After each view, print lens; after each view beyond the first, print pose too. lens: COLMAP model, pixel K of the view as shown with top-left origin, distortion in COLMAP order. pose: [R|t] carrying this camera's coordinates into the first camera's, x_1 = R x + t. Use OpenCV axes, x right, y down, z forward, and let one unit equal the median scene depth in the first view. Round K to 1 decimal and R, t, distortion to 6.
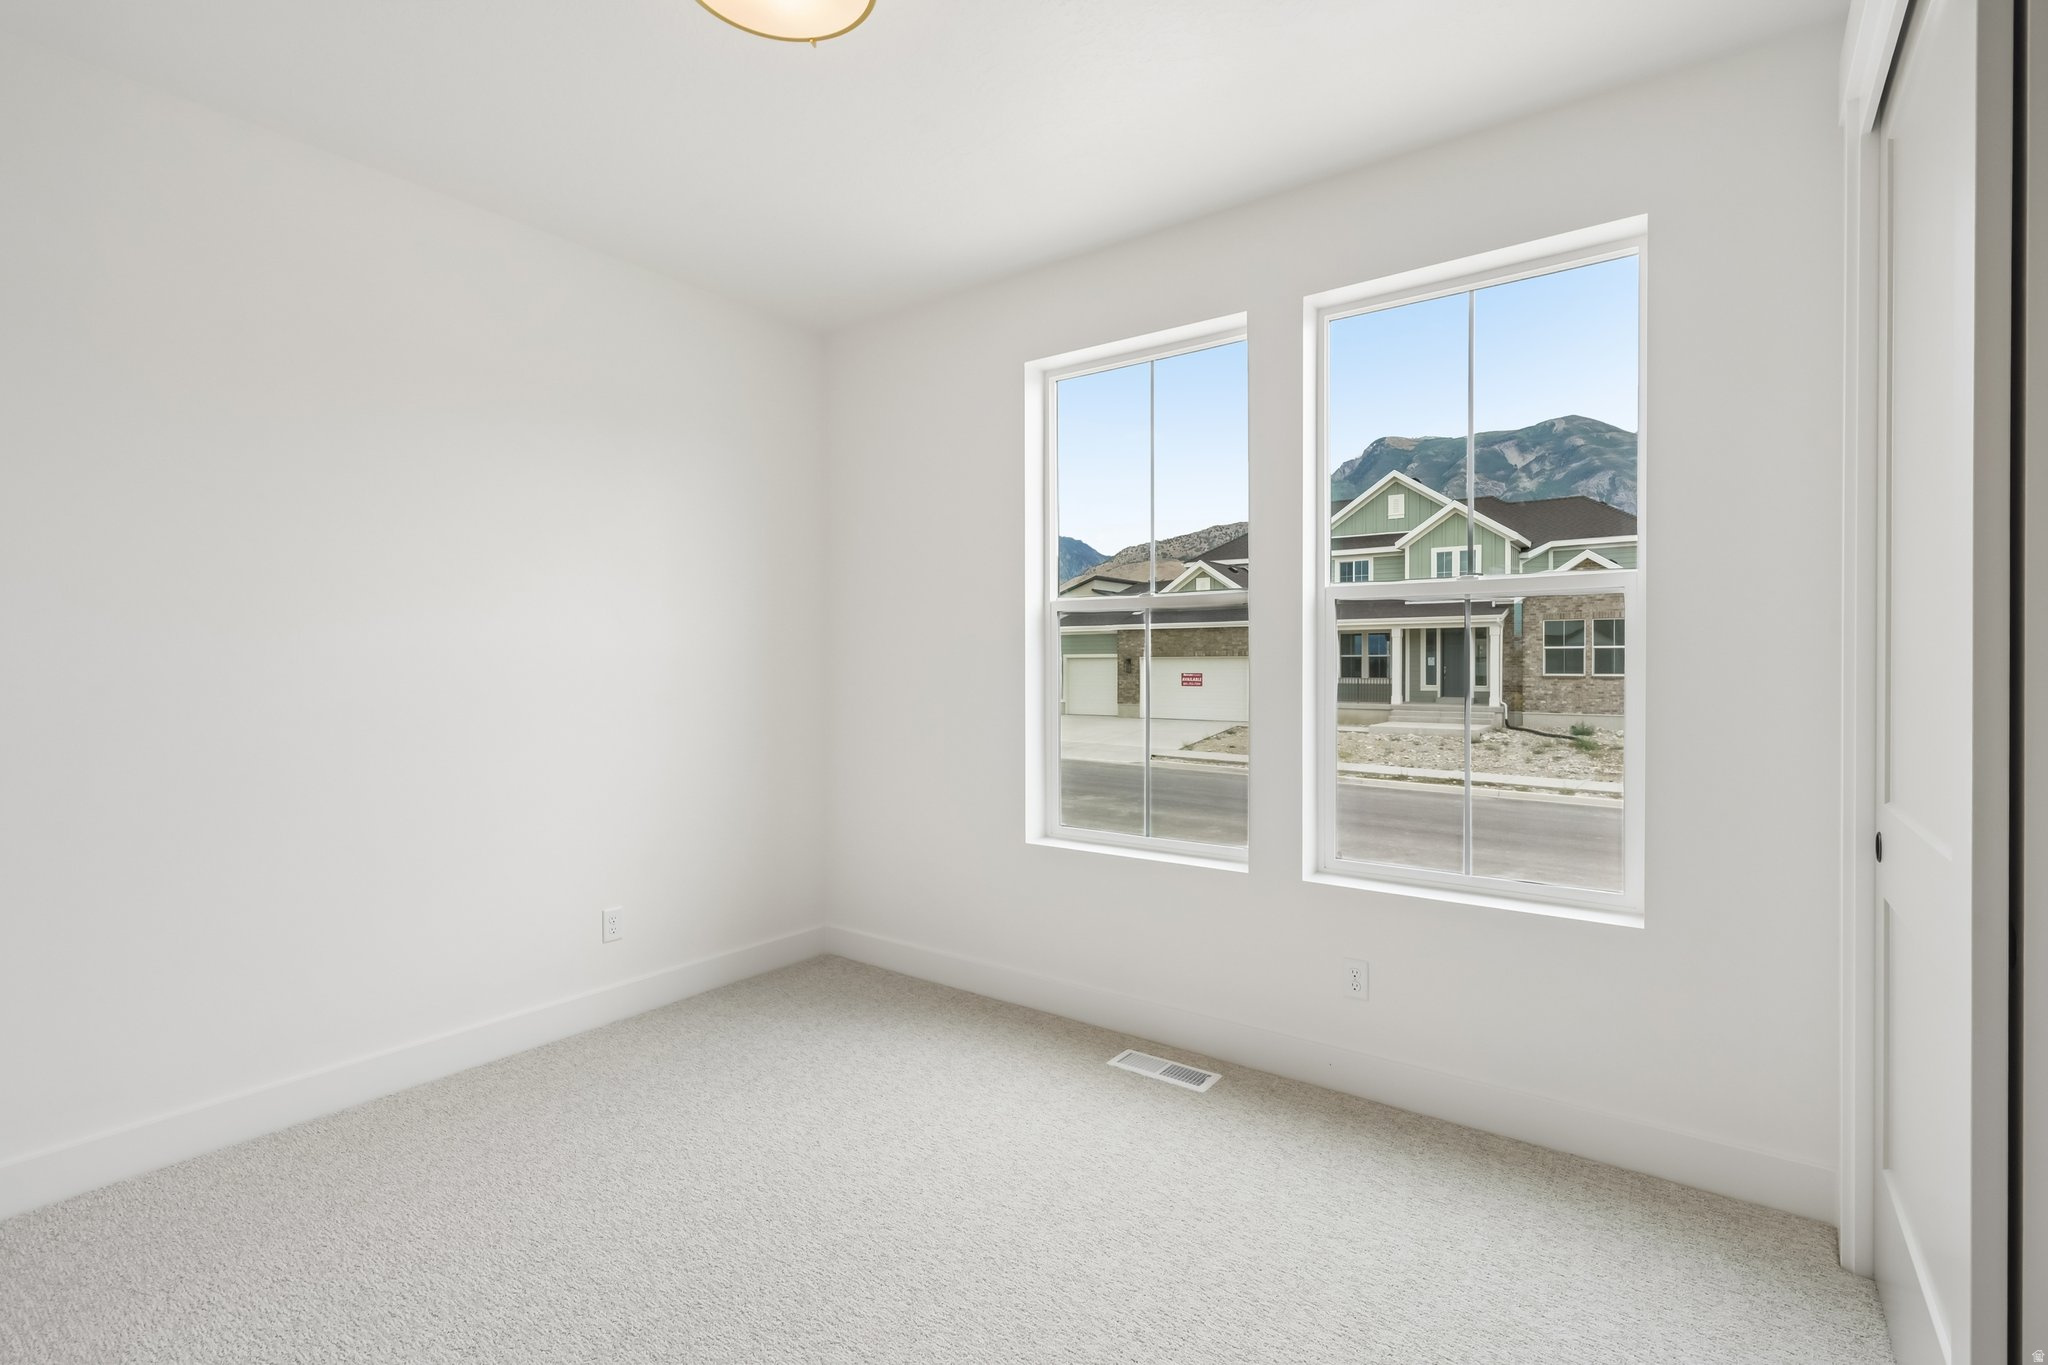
lens RADIAL K [[936.2, 0, 1017.9], [0, 936.2, 667.8], [0, 0, 1]] dist [-0.000704, 0.001672]
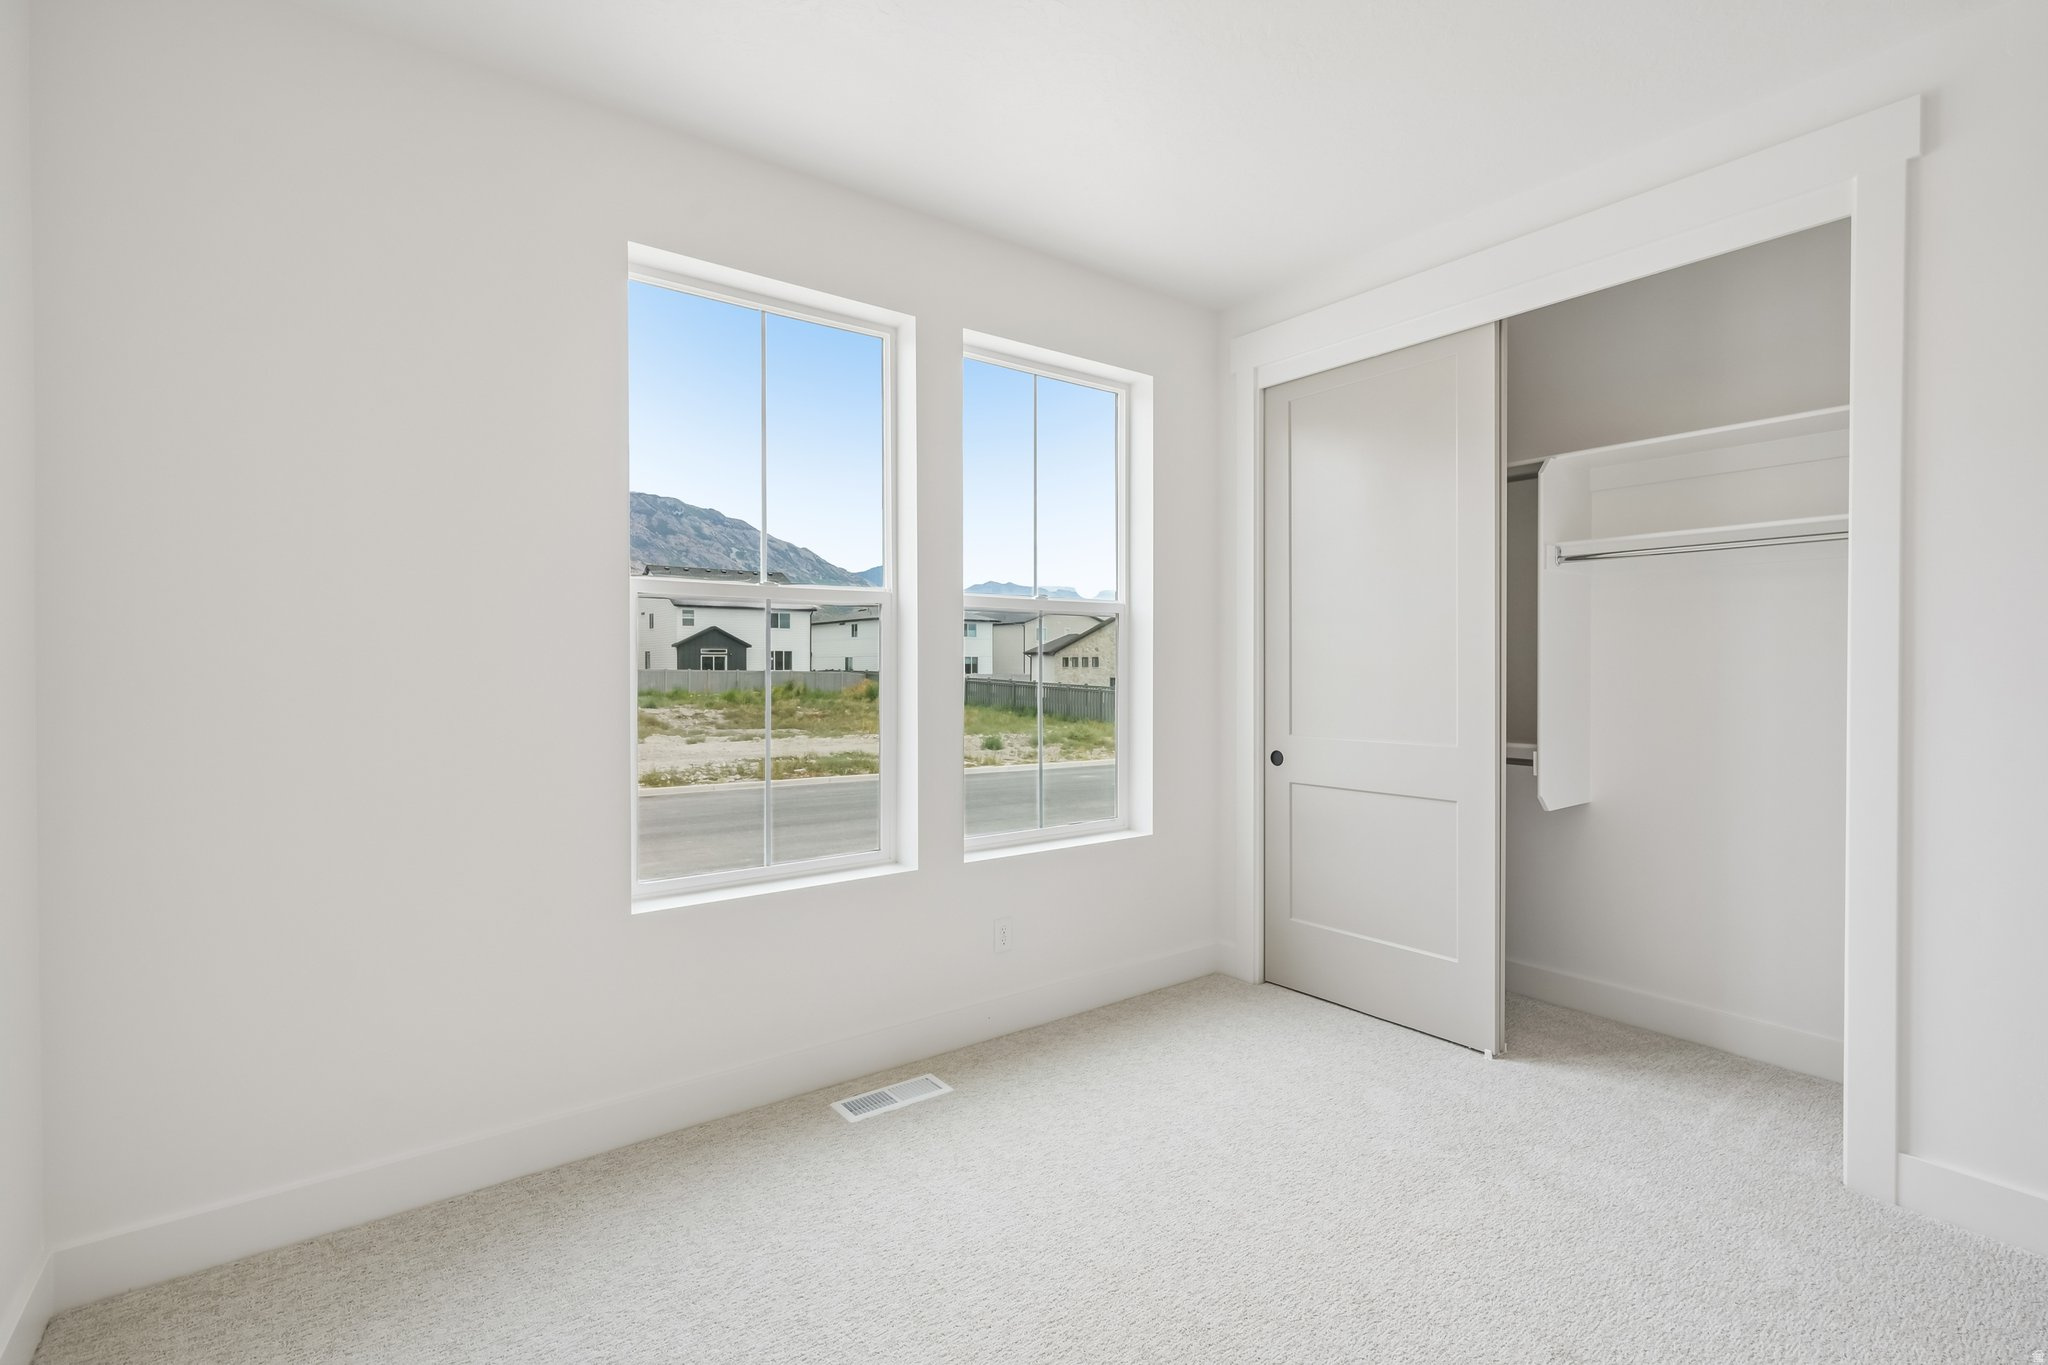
lens RADIAL K [[936.2, 0, 1017.9], [0, 936.2, 667.8], [0, 0, 1]] dist [-0.000704, 0.001672]
pose [[0.279703, 0.001169, 0.960086, -0.698365], [0.003907, 0.999990, -0.002356, 0.002907], [-0.960079, 0.004410, 0.279696, 0.607645]]
